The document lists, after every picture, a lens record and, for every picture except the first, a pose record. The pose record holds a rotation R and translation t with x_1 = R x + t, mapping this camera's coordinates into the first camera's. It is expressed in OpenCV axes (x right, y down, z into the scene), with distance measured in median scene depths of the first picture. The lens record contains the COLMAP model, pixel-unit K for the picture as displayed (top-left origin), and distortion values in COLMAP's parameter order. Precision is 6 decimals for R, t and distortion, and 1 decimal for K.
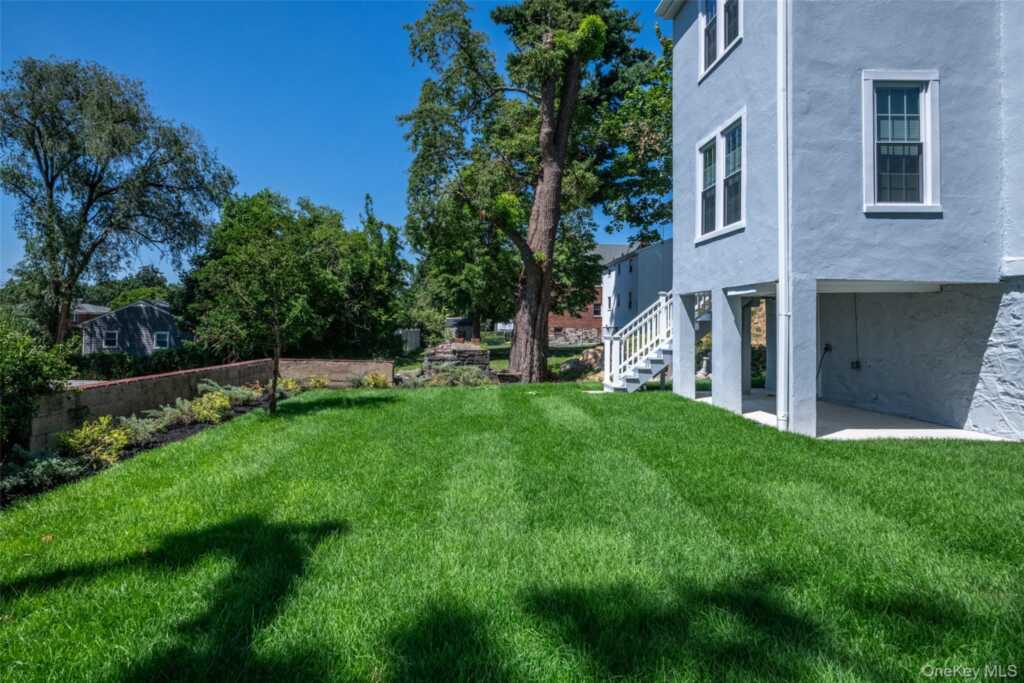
lens RADIAL K [[560.8, 0, 452.9], [0, 560.8, 307.5], [0, 0, 1]] dist [0.000082, 0.000291]
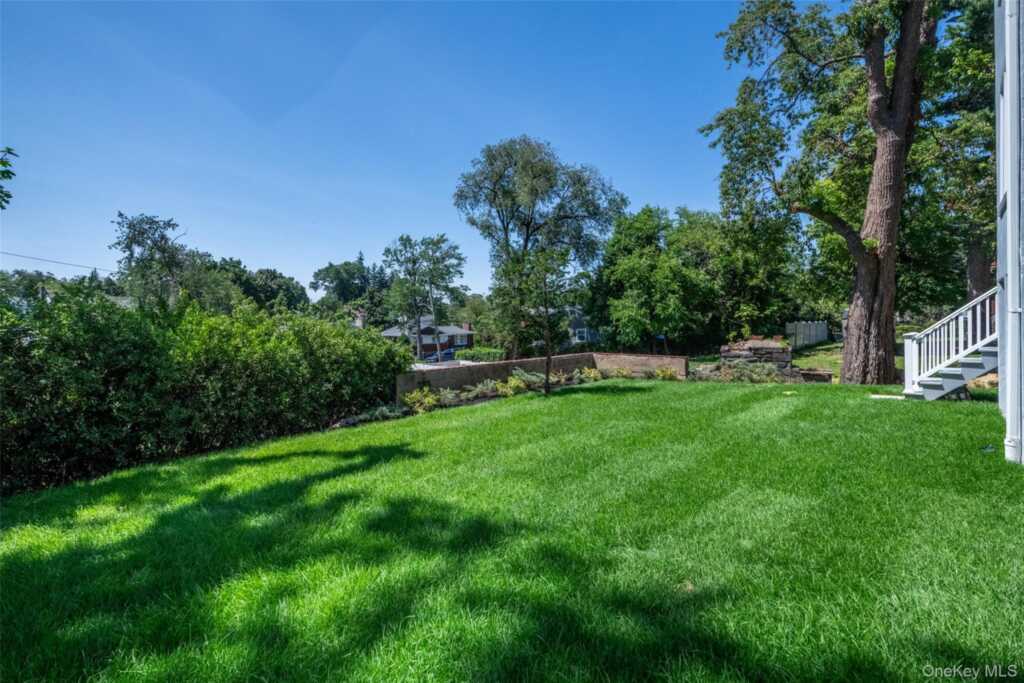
lens RADIAL K [[495.7, 0, 487.5], [0, 495.7, 326.9], [0, 0, 1]] dist [-0.003772, -0.000167]
pose [[0.746470, -0.018571, -0.665160, 0.318508], [0.049455, 0.998394, 0.027626, -0.013373], [0.663579, -0.053518, 0.746189, 0.004459]]
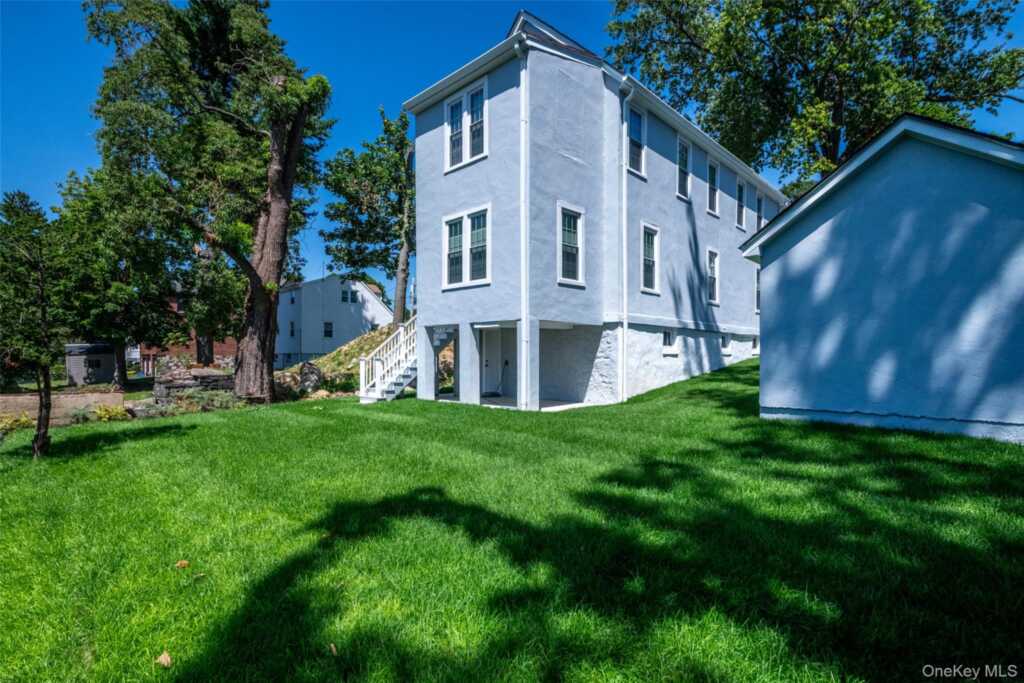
lens RADIAL K [[498.2, 0, 513.9], [0, 498.2, 360.2], [0, 0, 1]] dist [-0.001508, -0.000370]
pose [[0.696393, -0.017891, 0.717437, -0.298814], [-0.015152, 0.999100, 0.039622, 0.007738], [-0.717500, -0.038463, 0.695495, 0.004885]]
